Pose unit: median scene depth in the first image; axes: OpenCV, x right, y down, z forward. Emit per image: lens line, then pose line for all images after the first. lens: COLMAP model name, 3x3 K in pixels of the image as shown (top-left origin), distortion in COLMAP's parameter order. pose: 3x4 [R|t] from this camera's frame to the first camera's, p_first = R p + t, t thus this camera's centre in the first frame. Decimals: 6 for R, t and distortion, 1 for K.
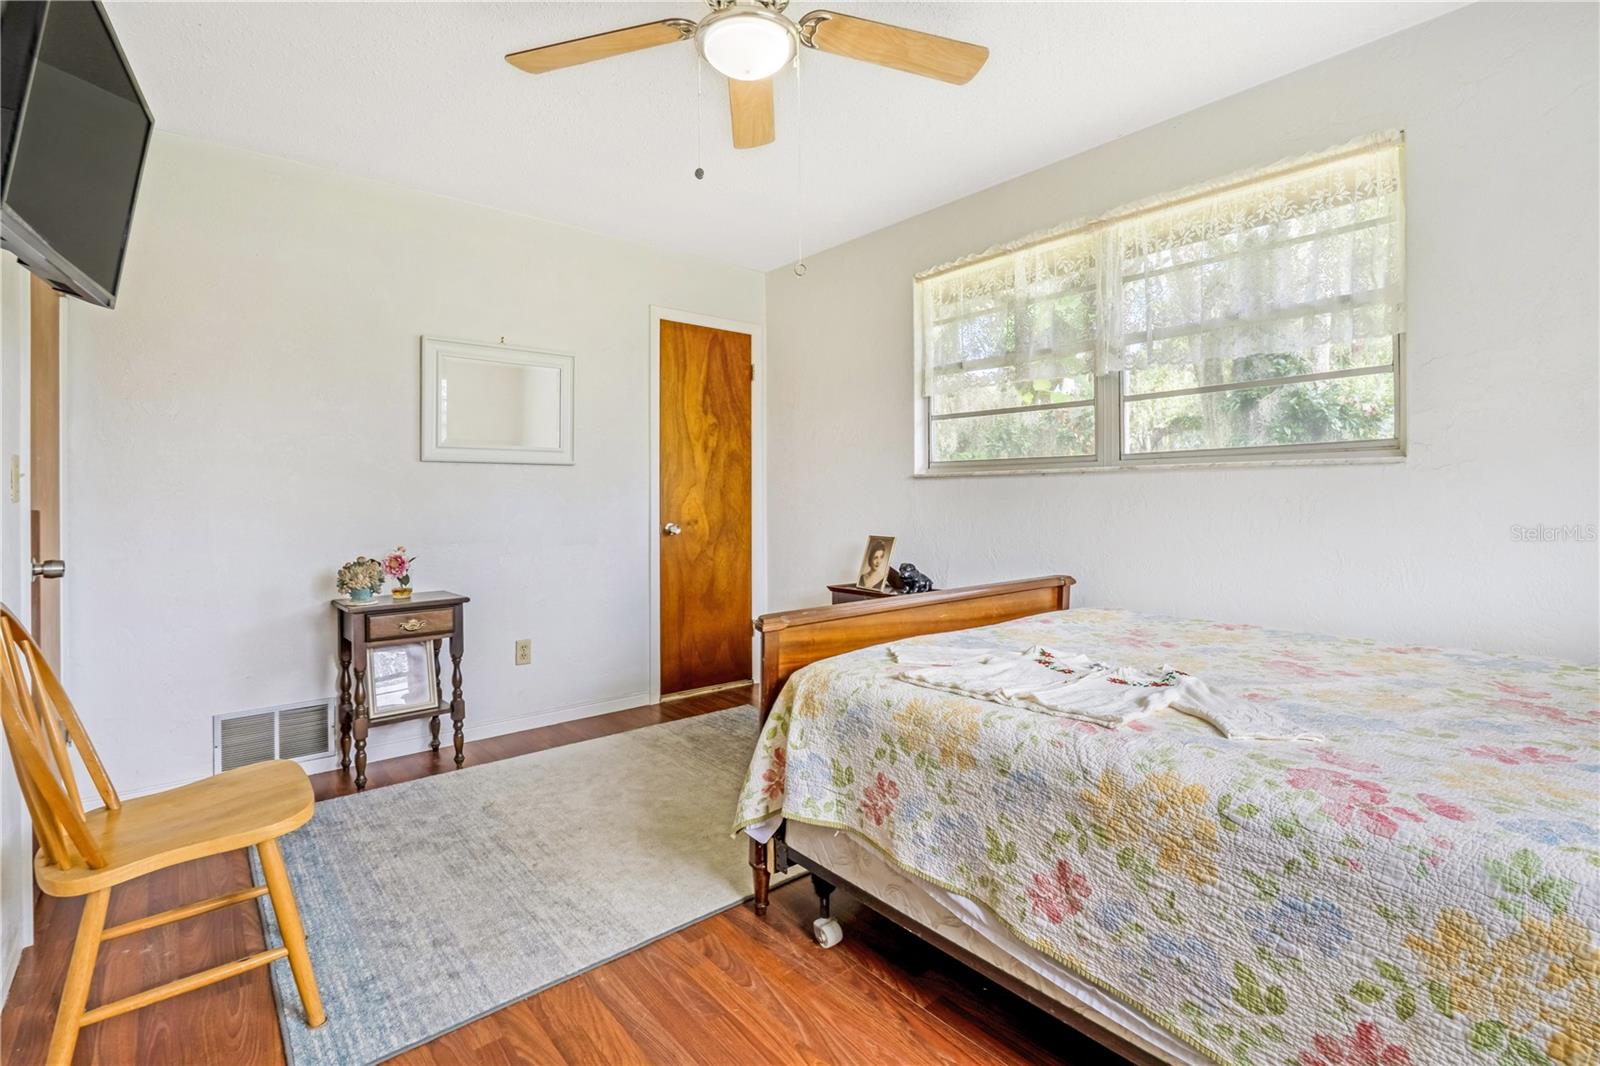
lens RADIAL K [[743.4, 0, 794.3], [0, 743.4, 495.0], [0, 0, 1]] dist [-0.005831, 0.000334]
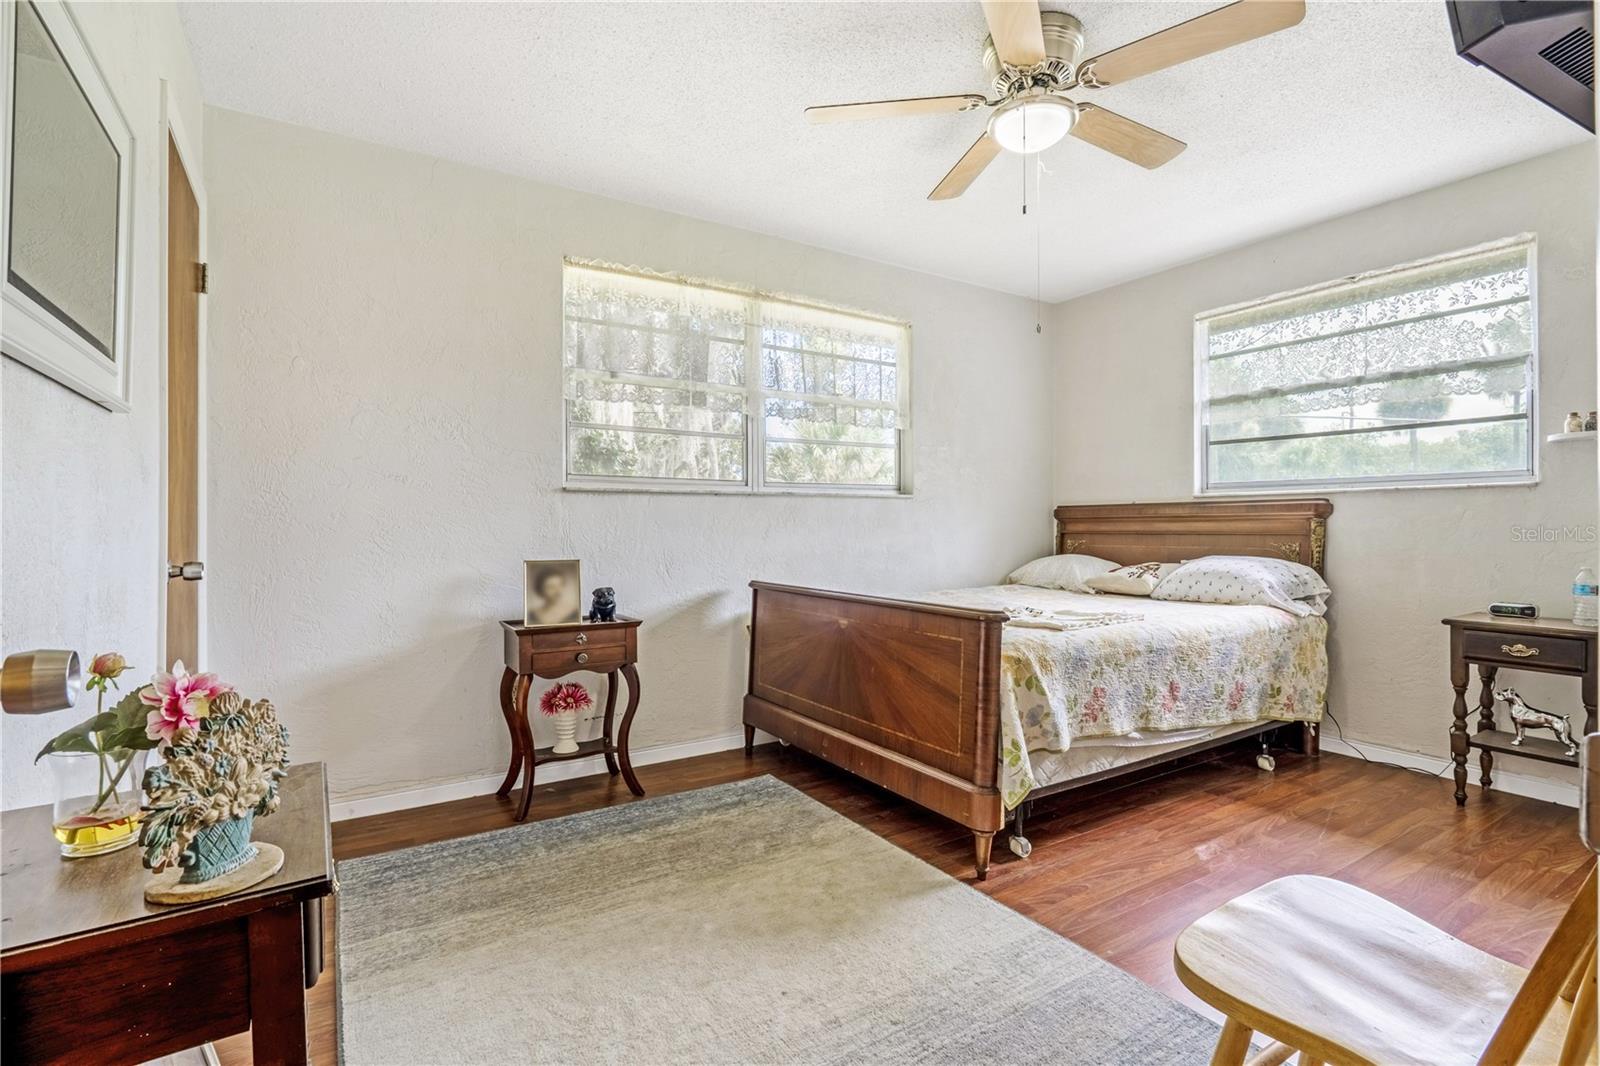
lens RADIAL K [[743.4, 0, 797.9], [0, 743.4, 531.3], [0, 0, 1]] dist [-0.005831, 0.000334]
pose [[0.134879, 0.002221, 0.990860, -1.473139], [0.001845, 0.999995, -0.002493, 0.057713], [-0.990860, 0.002165, 0.134874, 1.396629]]
